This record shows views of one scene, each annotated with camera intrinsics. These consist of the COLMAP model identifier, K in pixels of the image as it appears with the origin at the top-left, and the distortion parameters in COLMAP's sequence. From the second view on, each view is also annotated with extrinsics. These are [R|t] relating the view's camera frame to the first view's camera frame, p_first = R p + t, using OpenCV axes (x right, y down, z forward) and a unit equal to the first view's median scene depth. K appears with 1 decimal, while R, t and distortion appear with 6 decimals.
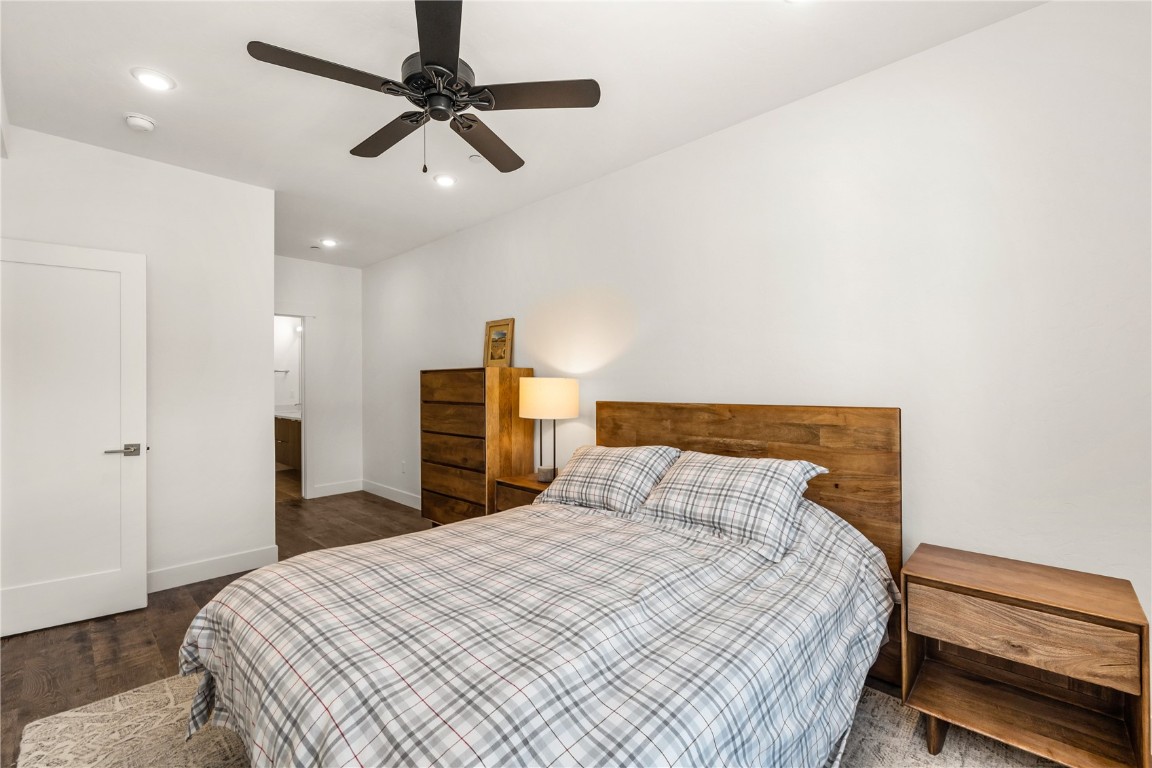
lens RADIAL K [[487.8, 0, 570.3], [0, 487.8, 382.2], [0, 0, 1]] dist [0.000168, -0.000072]
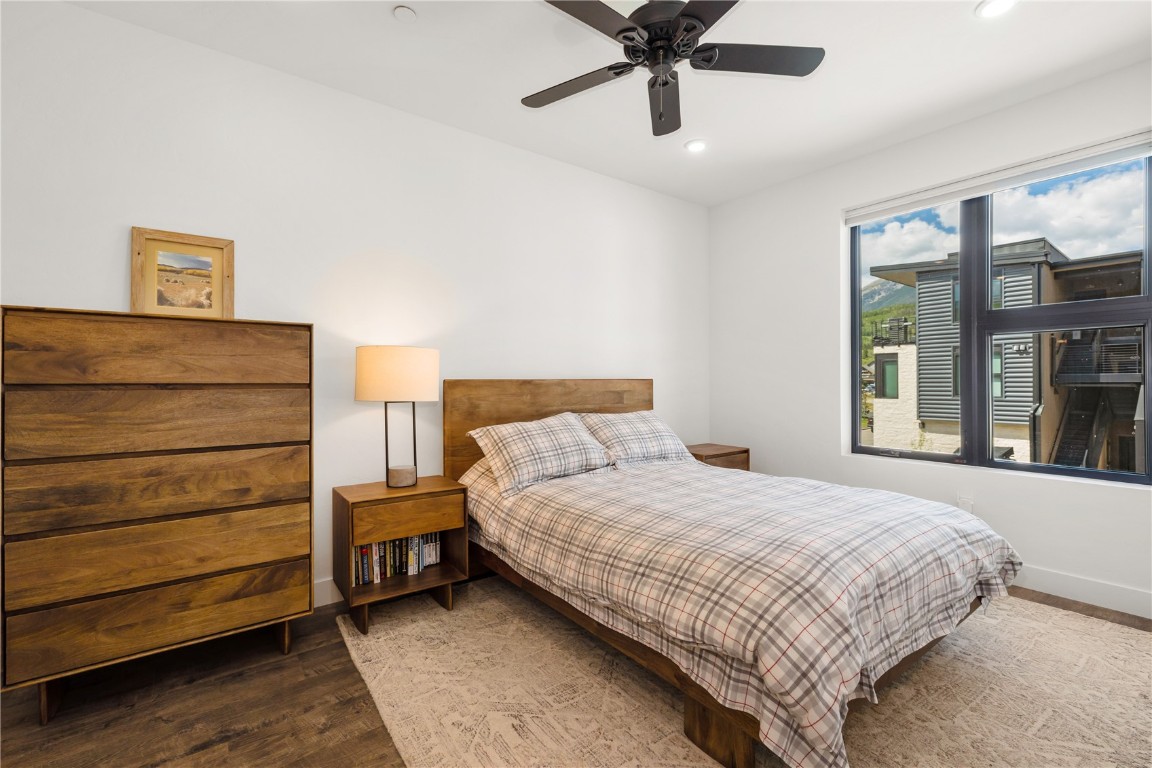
lens RADIAL K [[487.8, 0, 570.3], [0, 487.8, 382.2], [0, 0, 1]] dist [0.000168, -0.000072]
pose [[0.192867, 0.003367, 0.981219, -0.784365], [-0.001095, 0.999994, -0.003216, 0.048546], [-0.981224, -0.000454, 0.192870, 0.643486]]
